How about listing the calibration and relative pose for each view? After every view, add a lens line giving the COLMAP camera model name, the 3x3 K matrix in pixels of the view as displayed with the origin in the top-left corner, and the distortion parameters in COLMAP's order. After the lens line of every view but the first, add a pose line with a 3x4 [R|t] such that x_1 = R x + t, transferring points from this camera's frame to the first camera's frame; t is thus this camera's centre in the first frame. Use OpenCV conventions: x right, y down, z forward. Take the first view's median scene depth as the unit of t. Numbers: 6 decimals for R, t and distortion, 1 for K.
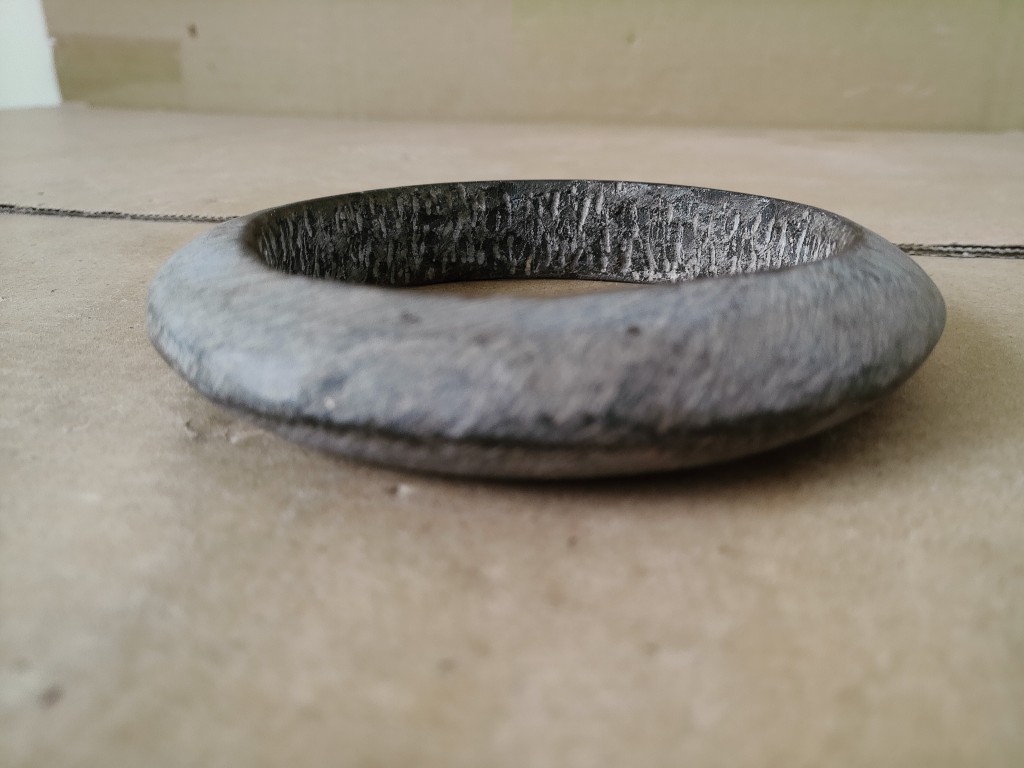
lens RADIAL K [[783.5, 0, 526.5], [0, 783.5, 462.2], [0, 0, 1]] dist [-0.028396, 0.000275]
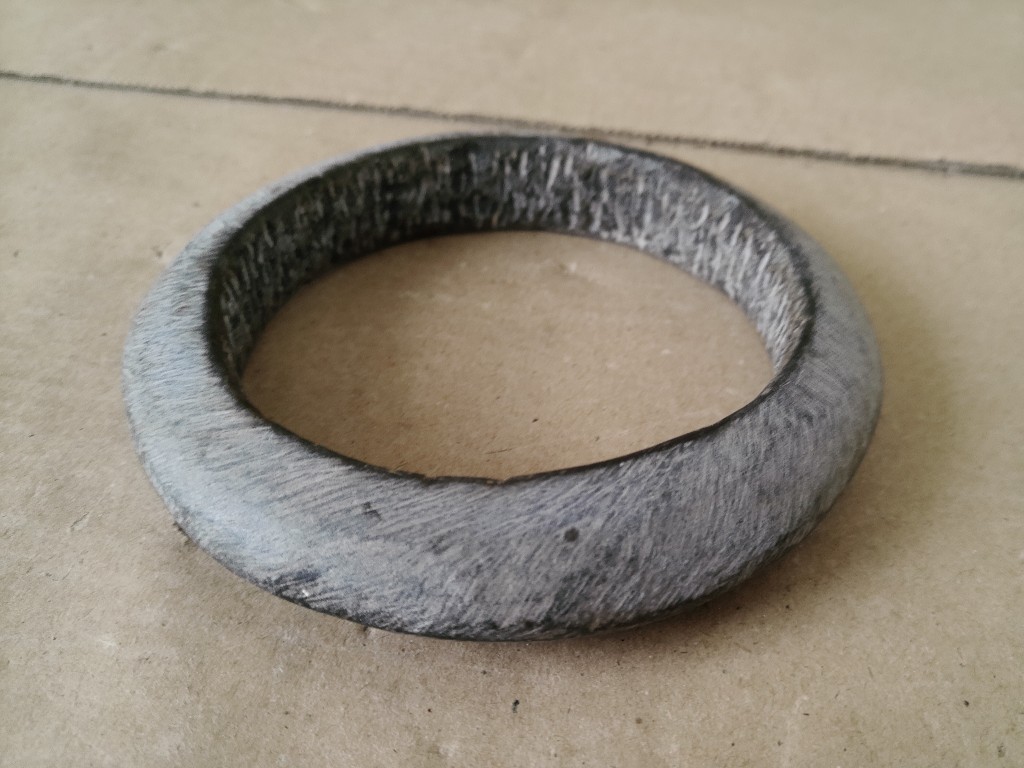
lens RADIAL K [[790.7, 0, 512.4], [0, 790.7, 404.8], [0, 0, 1]] dist [-0.048196, 0.044309]
pose [[1.000000, 0.000778, 0.000228, 0.025853], [-0.000810, 0.957797, 0.287443, -0.338675], [0.000006, -0.287443, 0.957798, -0.014402]]
